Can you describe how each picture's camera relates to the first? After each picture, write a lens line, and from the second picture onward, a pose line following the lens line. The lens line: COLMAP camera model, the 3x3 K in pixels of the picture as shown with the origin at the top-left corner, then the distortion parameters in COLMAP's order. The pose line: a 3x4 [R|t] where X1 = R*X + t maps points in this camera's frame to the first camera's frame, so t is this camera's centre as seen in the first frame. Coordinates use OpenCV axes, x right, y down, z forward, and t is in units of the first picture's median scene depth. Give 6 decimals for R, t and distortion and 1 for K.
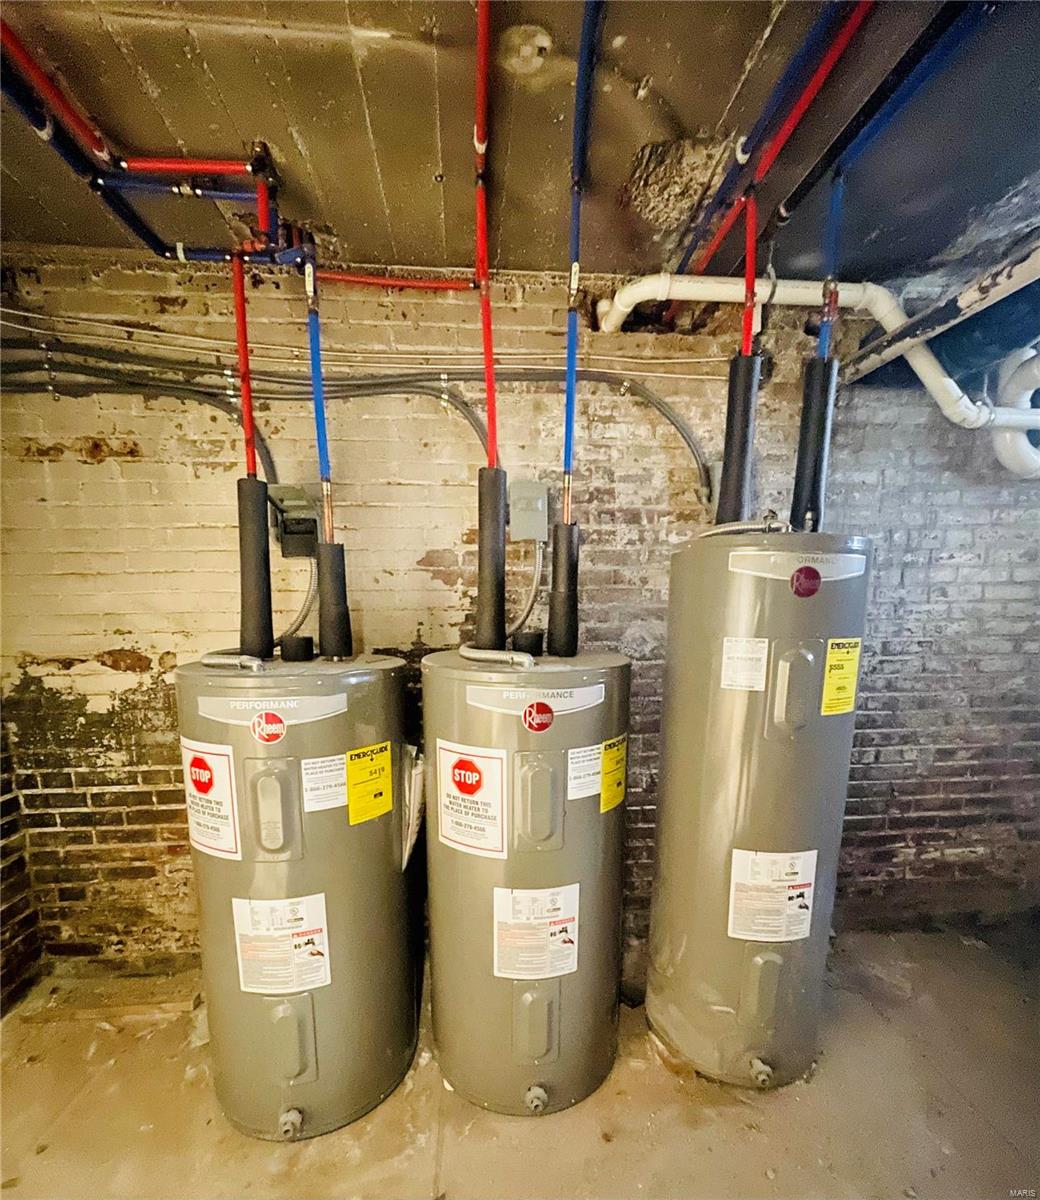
lens RADIAL K [[569.5, 0, 539.6], [0, 569.5, 692.2], [0, 0, 1]] dist [-0.005082, 0.002232]
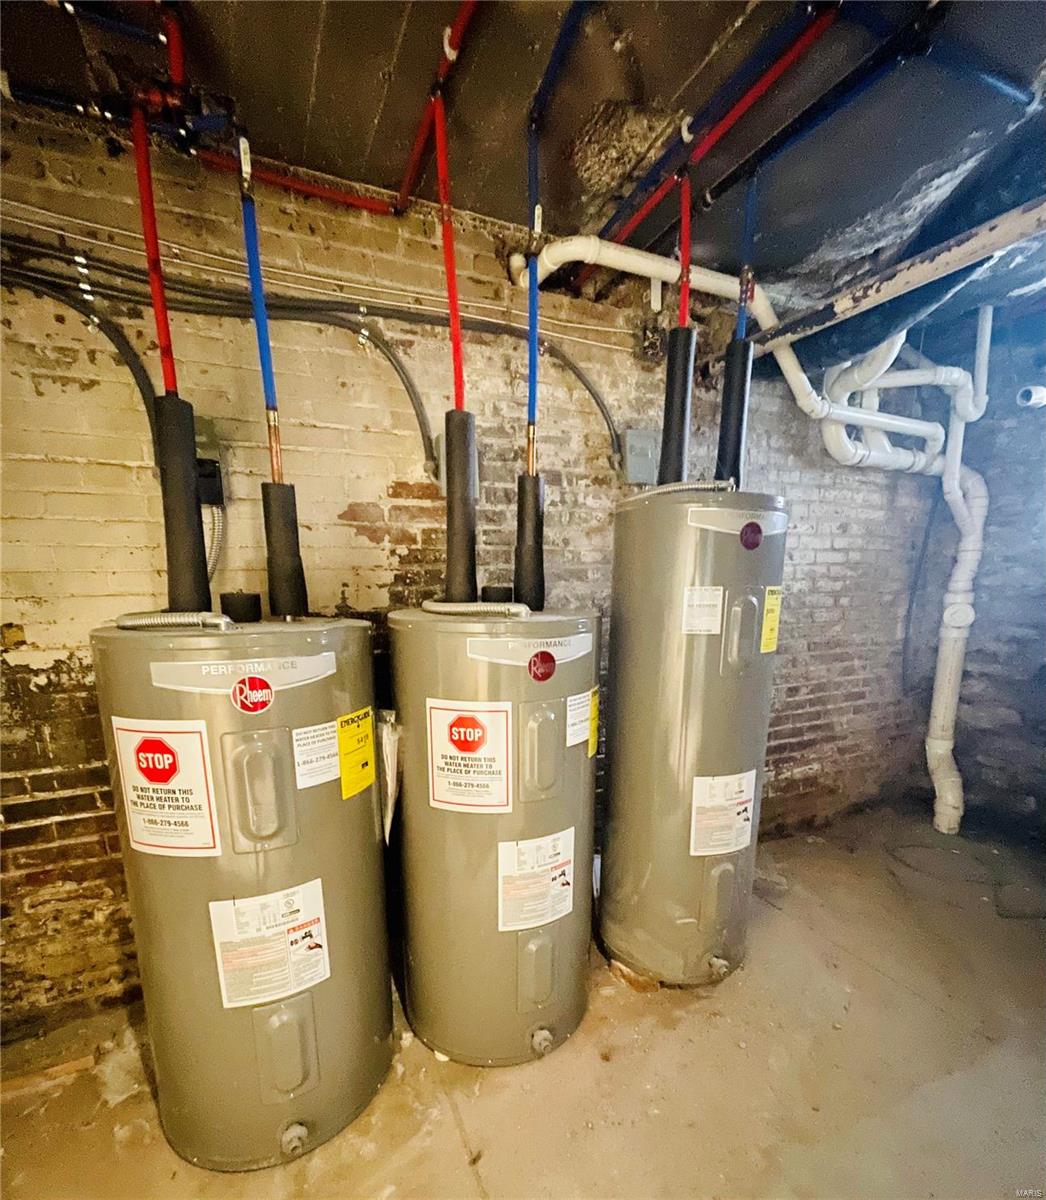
lens RADIAL K [[569.5, 0, 540.2], [0, 569.5, 697.4], [0, 0, 1]] dist [-0.005082, 0.002232]
pose [[0.940520, -0.074424, 0.331487, -0.237898], [0.061737, 0.996906, 0.048654, 0.034502], [-0.334083, -0.025295, 0.942204, 0.034998]]
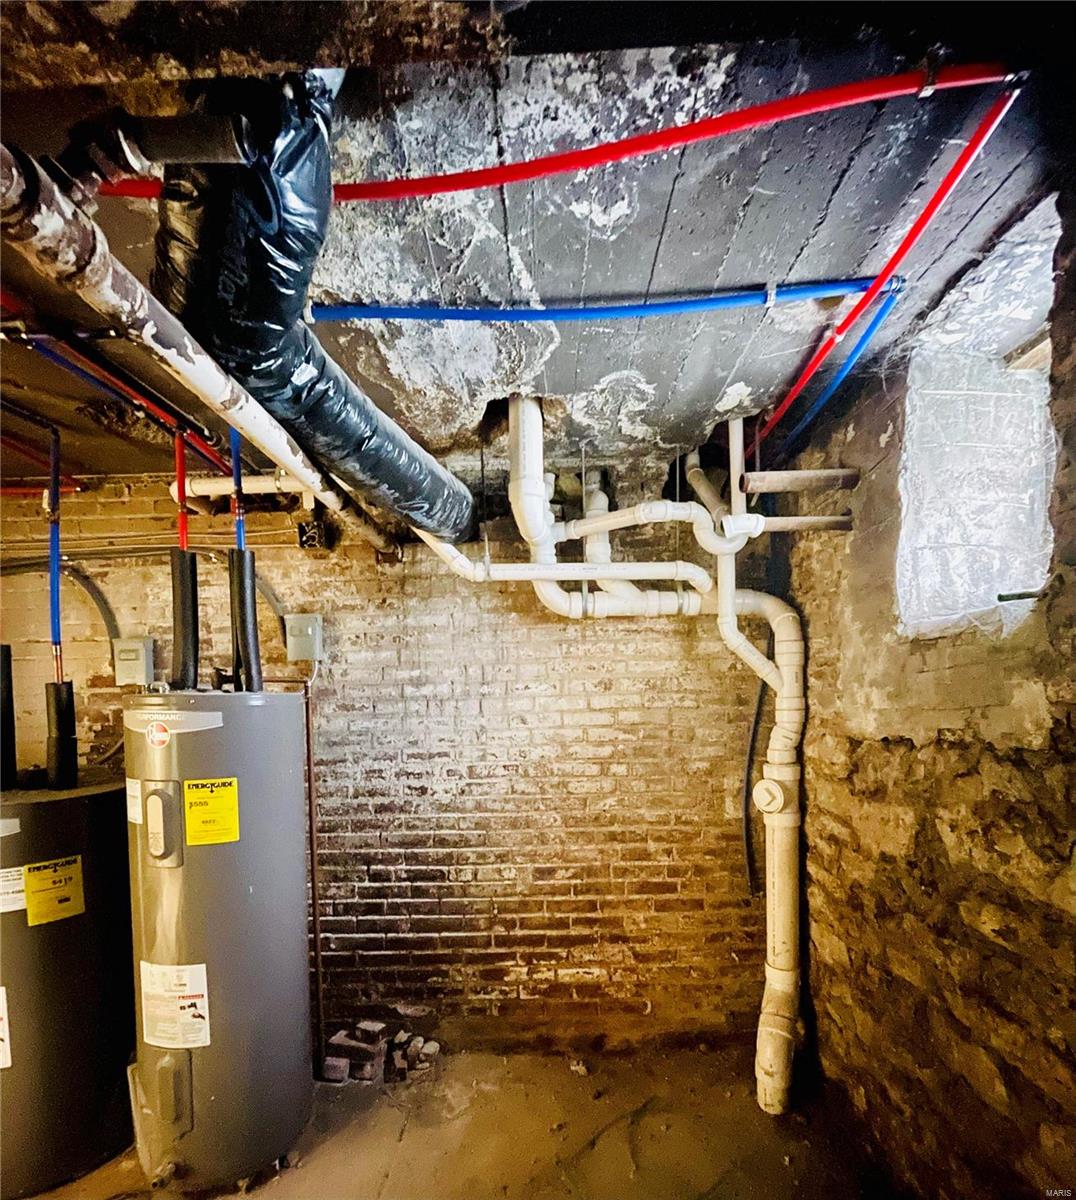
lens RADIAL K [[603.8, 0, 596.6], [0, 603.8, 708.6], [0, 0, 1]] dist [-0.001199, -0.002080]
pose [[0.994108, -0.013750, -0.107519, 1.078761], [0.000670, 0.992683, -0.120748, -0.064643], [0.108393, 0.119964, 0.986843, -0.129253]]
